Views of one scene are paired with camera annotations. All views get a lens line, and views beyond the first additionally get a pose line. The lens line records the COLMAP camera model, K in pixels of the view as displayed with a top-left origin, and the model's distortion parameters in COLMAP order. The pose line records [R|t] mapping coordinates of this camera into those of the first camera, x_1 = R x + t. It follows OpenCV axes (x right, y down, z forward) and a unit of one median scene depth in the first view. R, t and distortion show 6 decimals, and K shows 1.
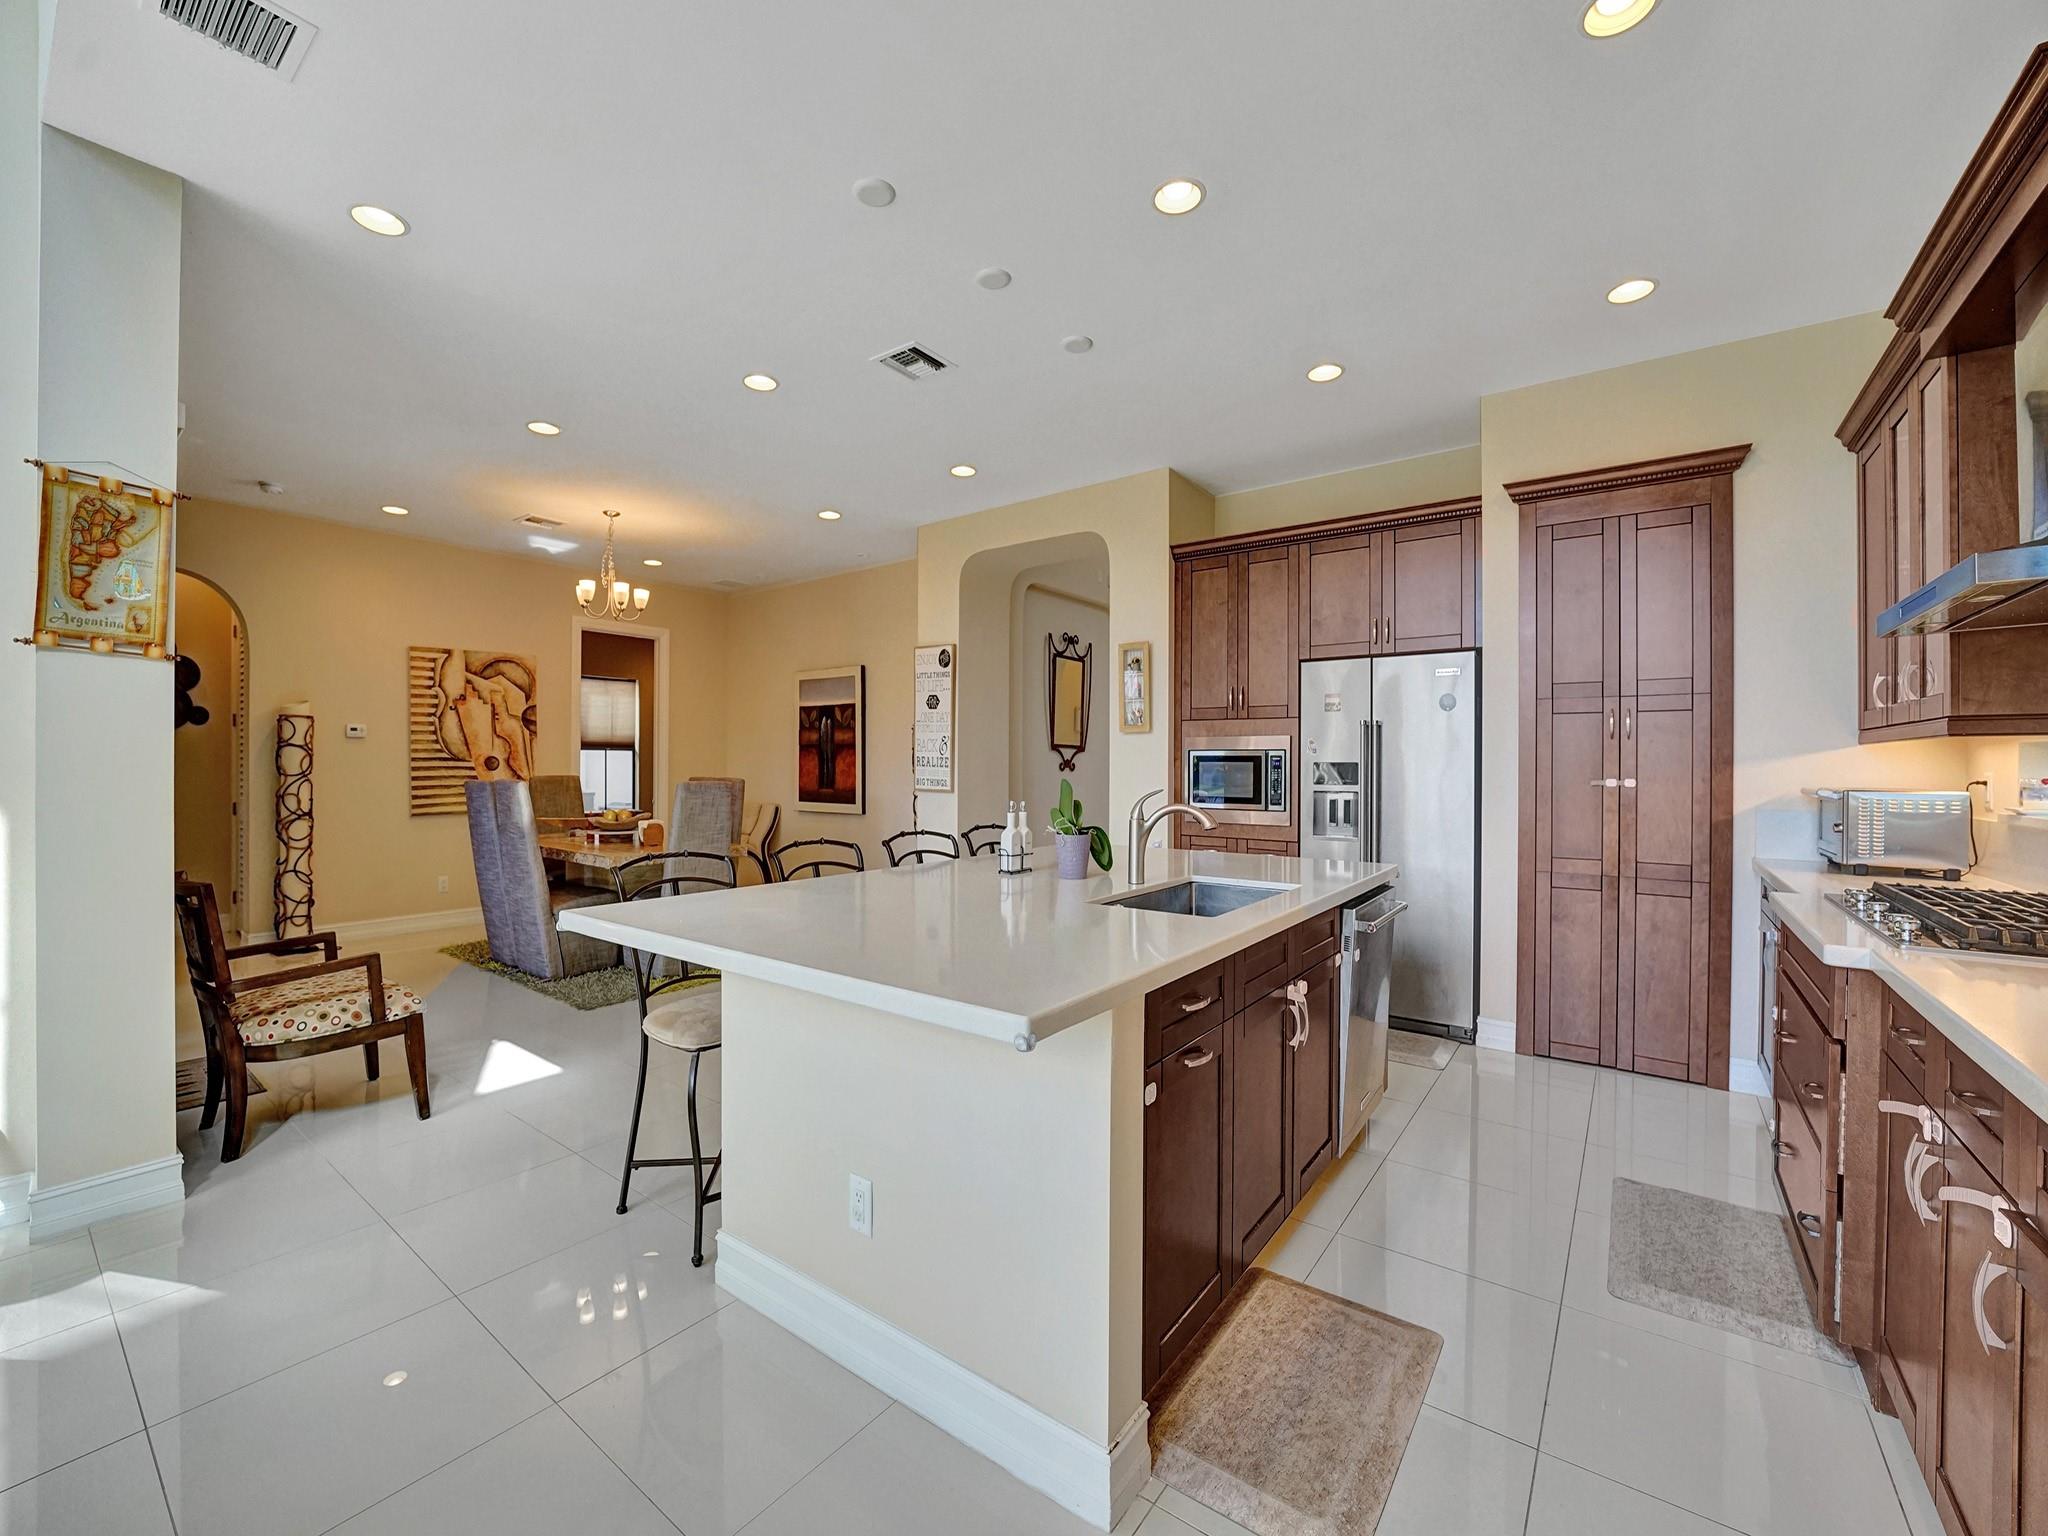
lens RADIAL K [[836.4, 0, 1020.3], [0, 836.4, 763.5], [0, 0, 1]] dist [-0.023131, 0.000757]
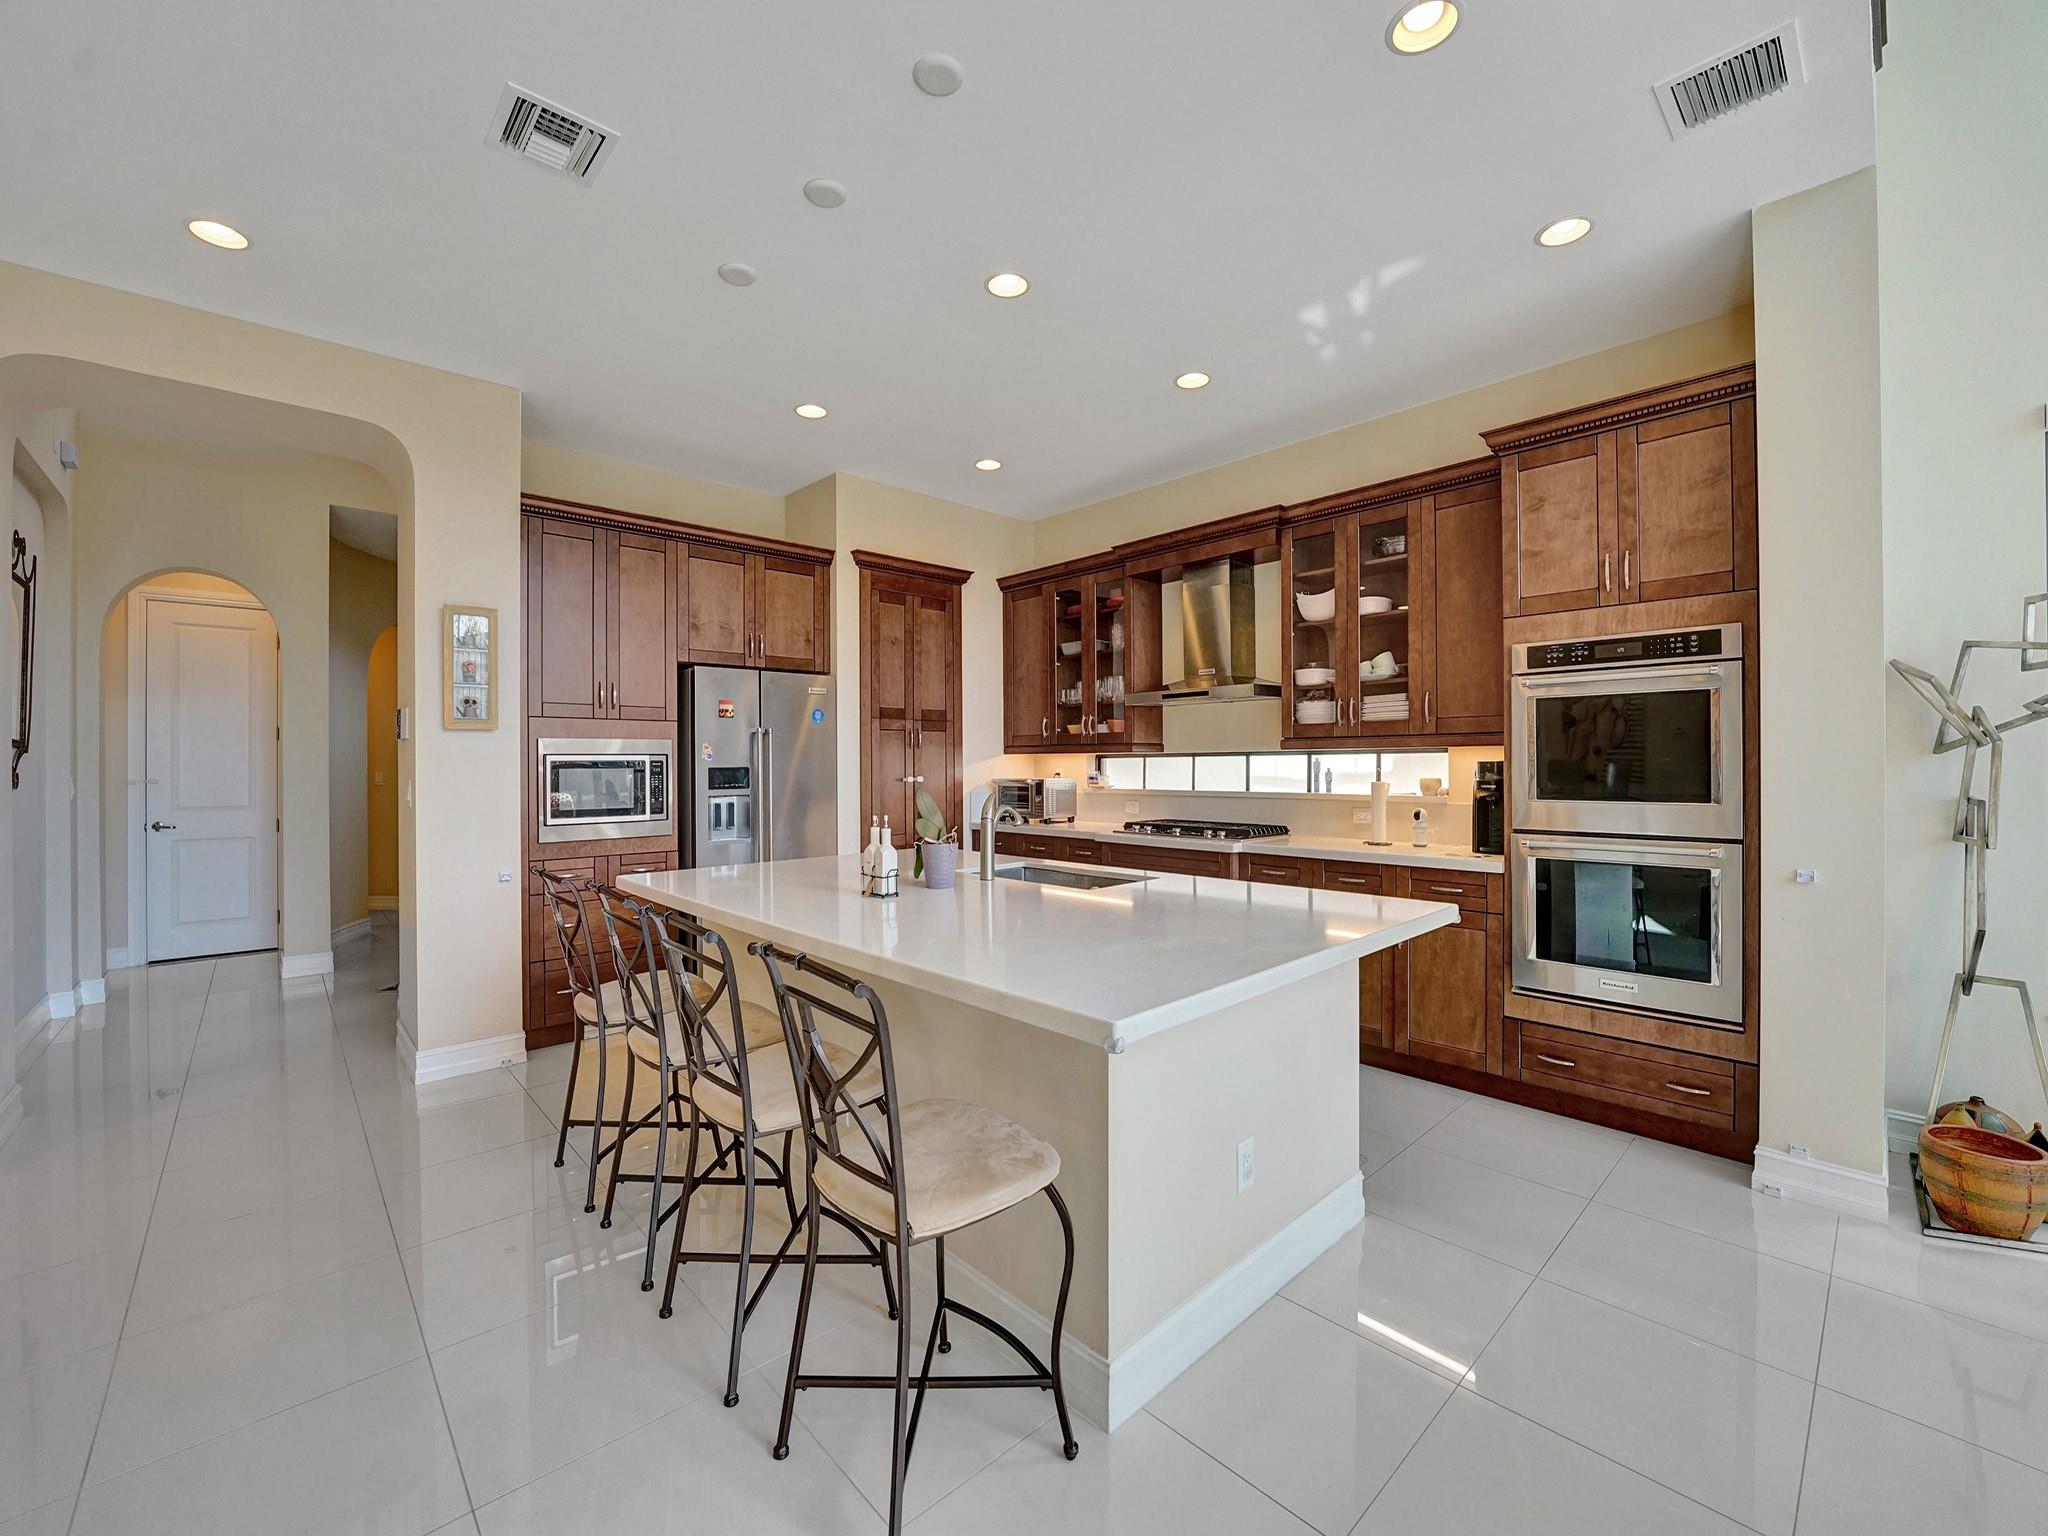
lens RADIAL K [[836.4, 0, 1020.3], [0, 836.4, 763.5], [0, 0, 1]] dist [-0.023131, 0.000757]
pose [[0.185351, -0.006944, 0.982648, -0.633640], [0.005837, 0.999965, 0.005965, -0.011374], [-0.982655, 0.004630, 0.185385, 0.503317]]
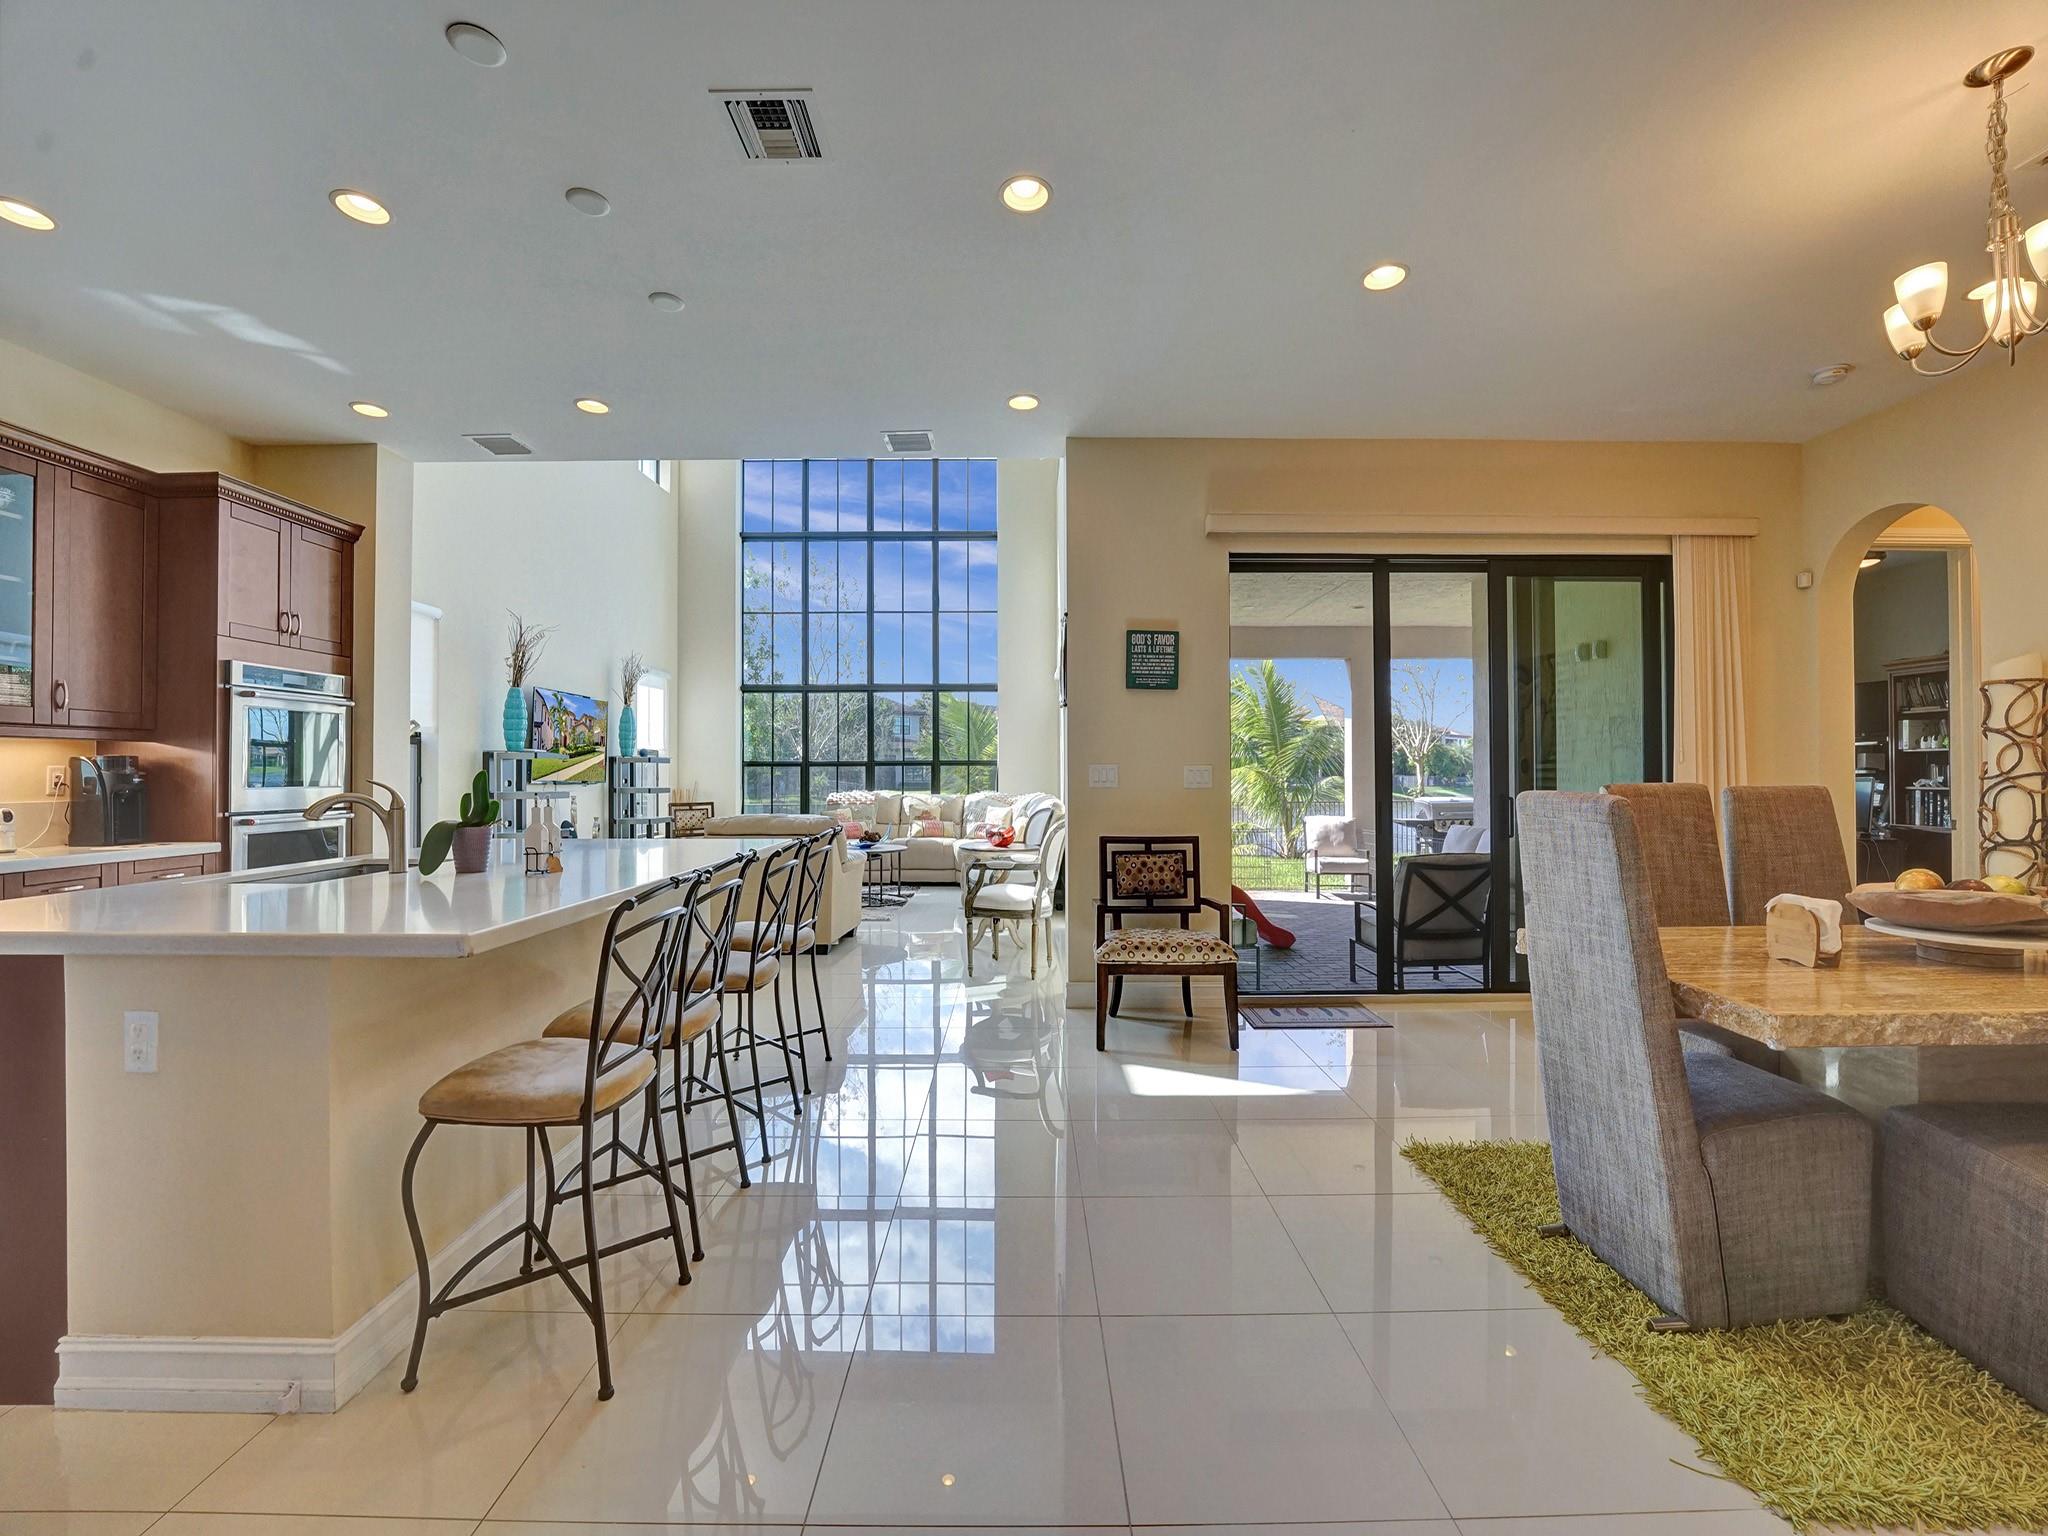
lens RADIAL K [[832.0, 0, 1027.4], [0, 832.0, 763.3], [0, 0, 1]] dist [-0.023978, 0.000680]
pose [[-0.798858, -0.008936, -0.601454, 0.085306], [0.000803, 0.999873, -0.015922, 0.018161], [0.601520, -0.013203, -0.798749, 1.517273]]
